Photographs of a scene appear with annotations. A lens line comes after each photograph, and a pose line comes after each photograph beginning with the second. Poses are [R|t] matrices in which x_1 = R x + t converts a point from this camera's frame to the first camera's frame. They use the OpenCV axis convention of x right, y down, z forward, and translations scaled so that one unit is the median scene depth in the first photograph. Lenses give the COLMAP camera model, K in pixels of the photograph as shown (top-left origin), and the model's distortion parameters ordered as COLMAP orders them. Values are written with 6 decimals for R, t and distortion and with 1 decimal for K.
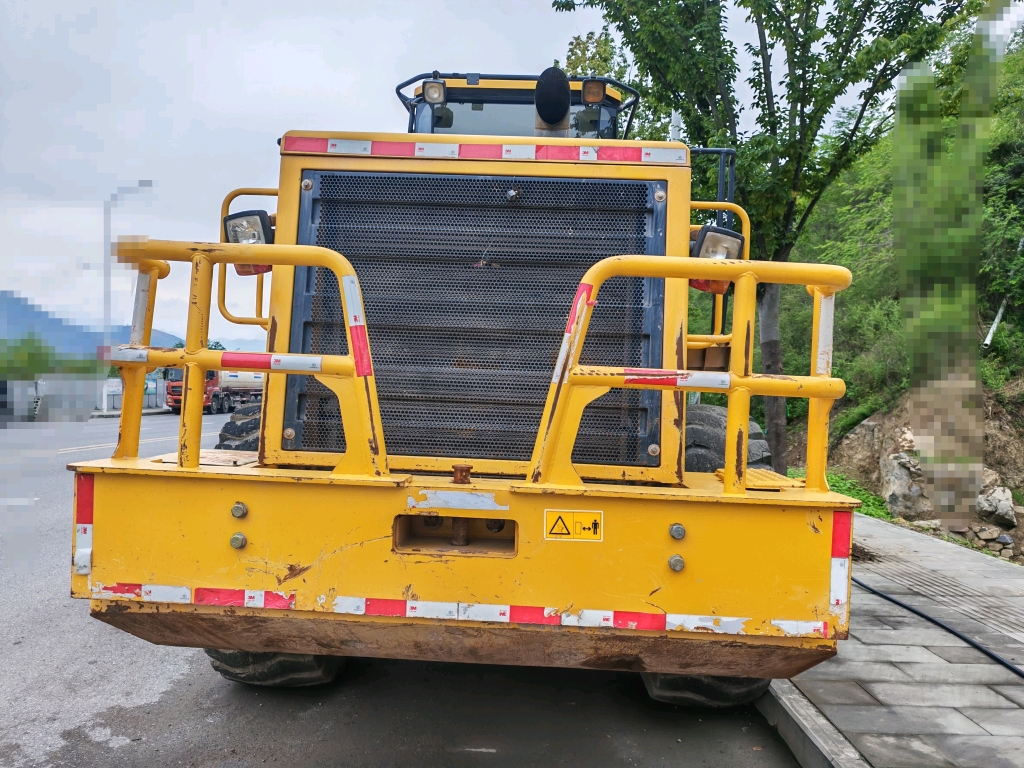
lens RADIAL K [[786.7, 0, 512.2], [0, 786.7, 381.7], [0, 0, 1]] dist [0.019690, -0.013977]
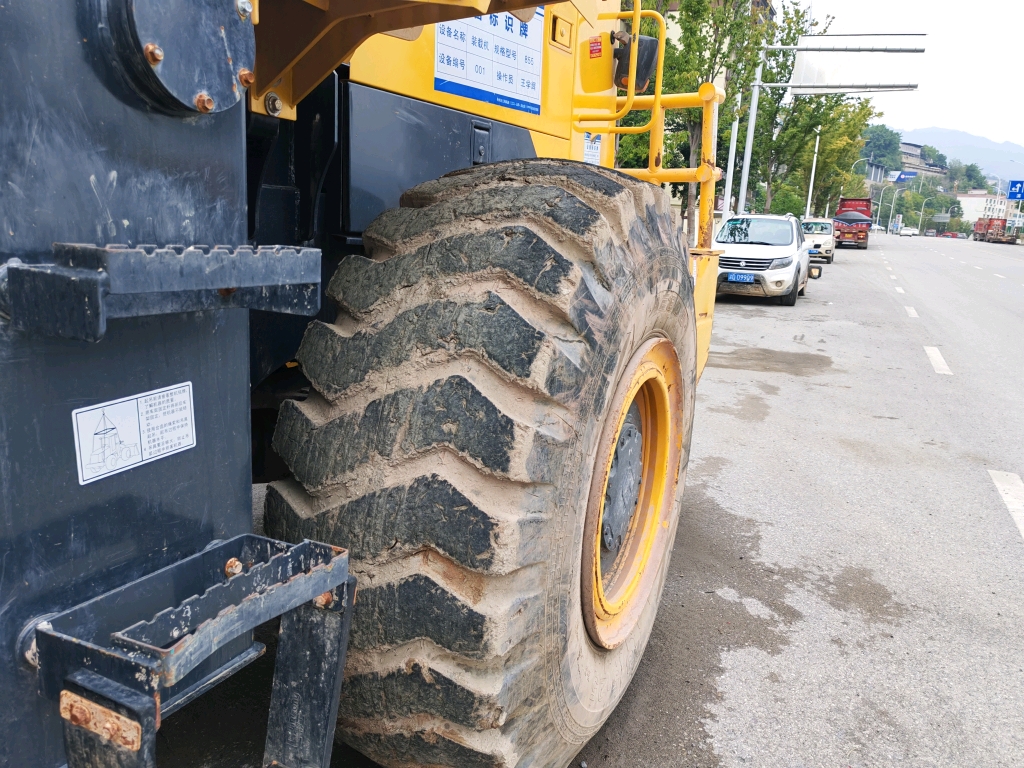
lens RADIAL K [[786.7, 0, 526.0], [0, 786.7, 395.5], [0, 0, 1]] dist [0.019690, -0.013977]
pose [[-0.922597, -0.162898, 0.349684, -0.689583], [-0.093664, 0.973936, 0.206580, 0.085161], [-0.374221, 0.157838, -0.913808, 2.298698]]
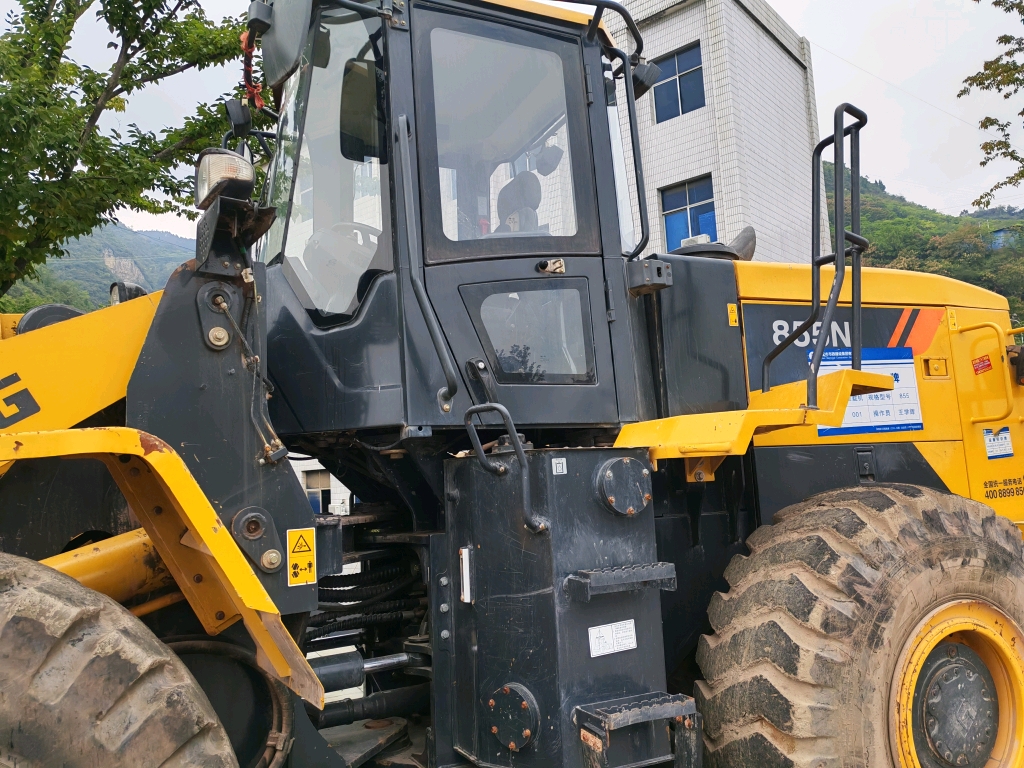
lens RADIAL K [[786.7, 0, 515.4], [0, 786.7, 386.1], [0, 0, 1]] dist [0.019690, -0.013977]
pose [[-0.451924, 0.105266, 0.885824, -1.205935], [0.025766, 0.994139, -0.104992, -0.008863], [-0.891684, -0.024624, -0.451988, 2.567711]]
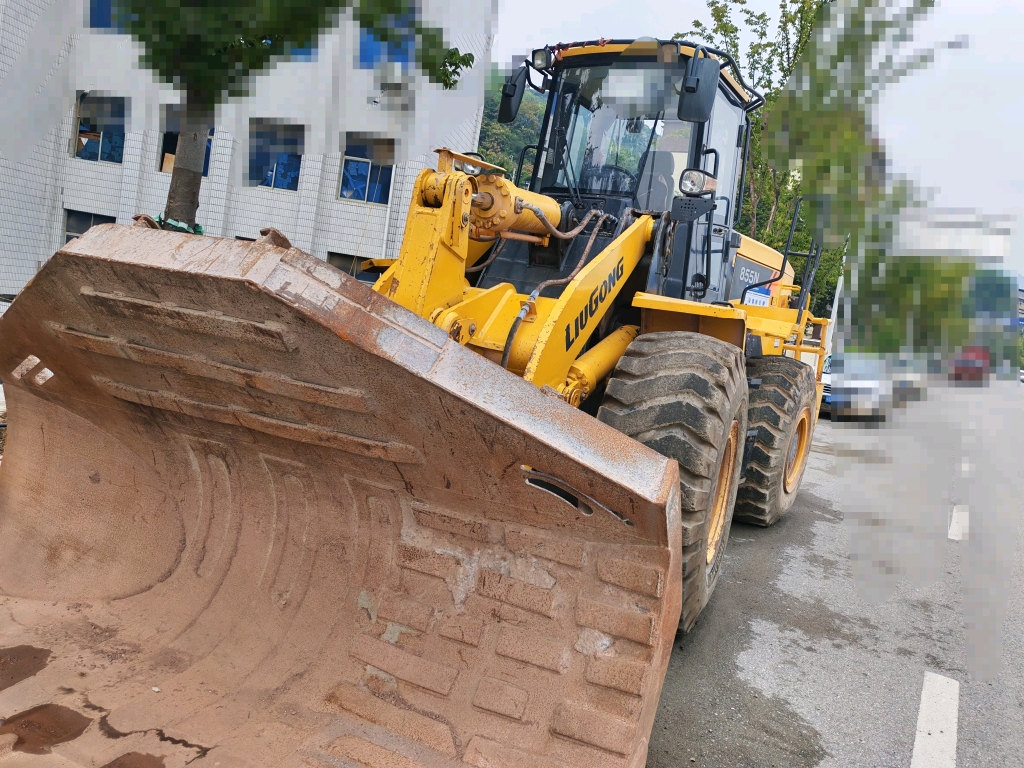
lens RADIAL K [[786.7, 0, 541.3], [0, 786.7, 385.0], [0, 0, 1]] dist [0.019690, -0.013977]
pose [[-0.864138, -0.215516, 0.454773, -0.948632], [-0.197731, 0.976389, 0.086988, 0.047858], [-0.462782, -0.014753, -0.886349, 4.282492]]
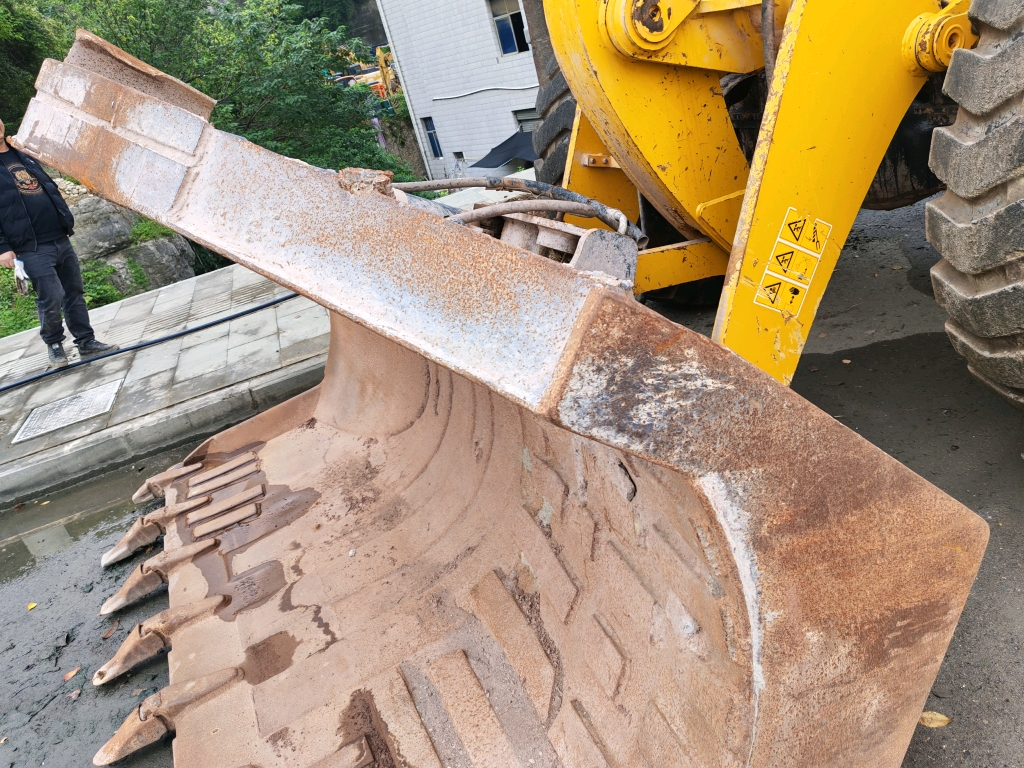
lens RADIAL K [[786.7, 0, 525.0], [0, 786.7, 370.0], [0, 0, 1]] dist [0.019690, -0.013977]
pose [[-0.308978, -0.343255, 0.886966, -0.985589], [0.222606, 0.880593, 0.418334, 0.062896], [-0.924651, 0.326700, -0.195674, 3.555903]]
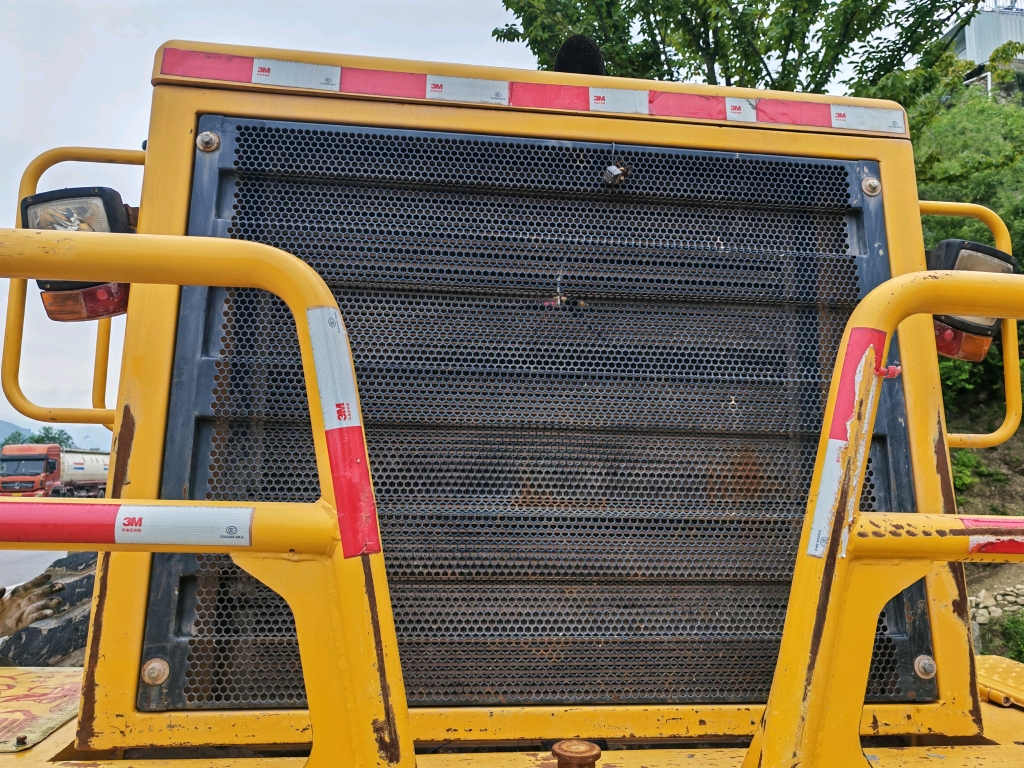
lens RADIAL K [[786.7, 0, 510.9], [0, 786.7, 376.7], [0, 0, 1]] dist [0.019690, -0.013977]
pose [[0.987492, -0.001245, 0.157663, -0.151501], [0.019061, 0.993577, -0.111541, -0.043537], [-0.156511, 0.113151, 0.981173, 0.502084]]
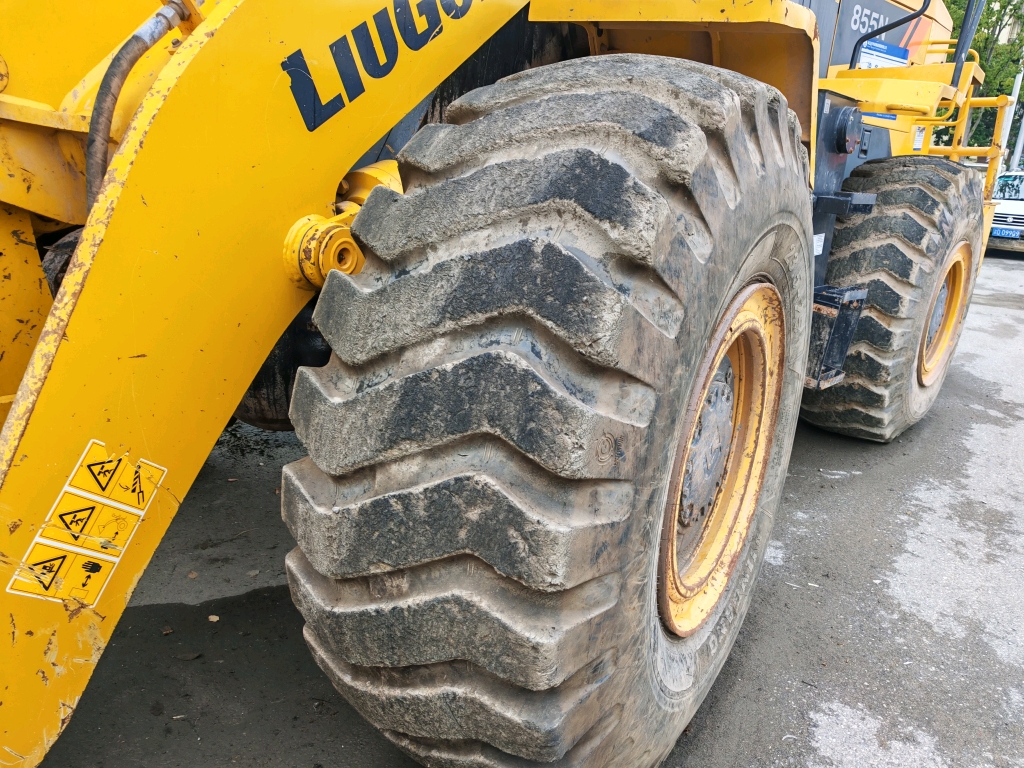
lens RADIAL K [[786.7, 0, 534.6], [0, 786.7, 397.0], [0, 0, 1]] dist [0.019690, -0.013977]
pose [[-0.788678, -0.273543, 0.550600, -0.807729], [-0.119183, 0.946603, 0.299563, 0.097123], [-0.603143, 0.170636, -0.779167, 3.325037]]
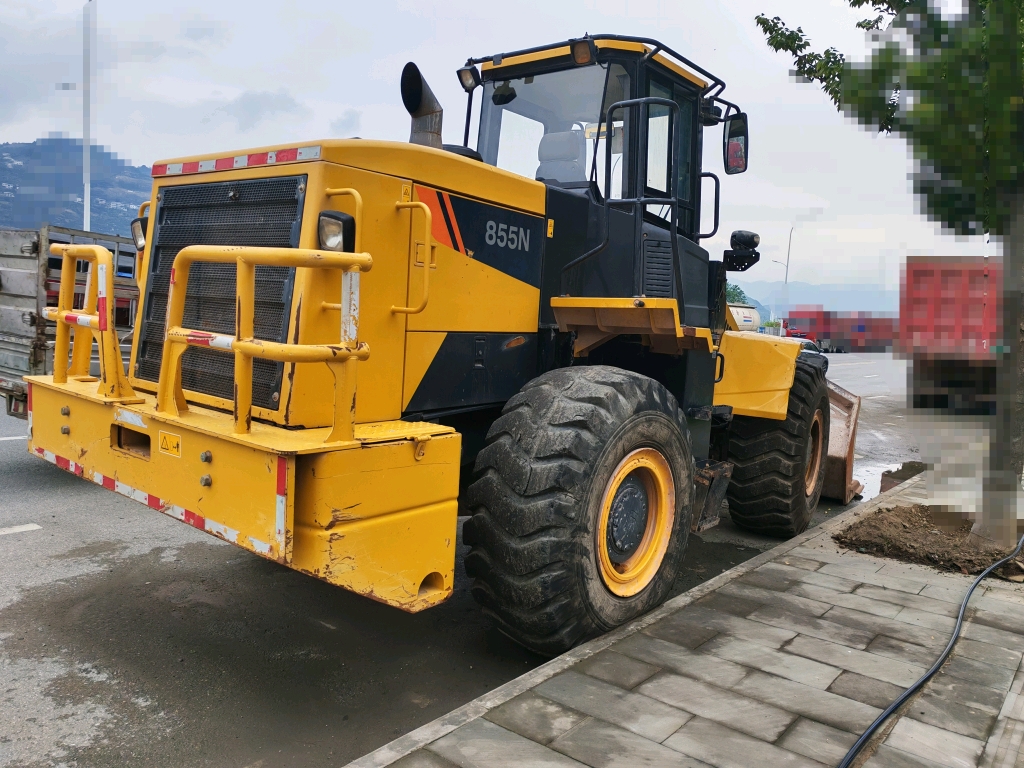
lens RADIAL K [[786.7, 0, 519.0], [0, 786.7, 366.7], [0, 0, 1]] dist [0.019690, -0.013977]
pose [[0.798919, 0.057134, -0.598718, 1.181061], [-0.025349, 0.997792, 0.061391, -0.045202], [0.600904, -0.033869, 0.798603, 0.225329]]
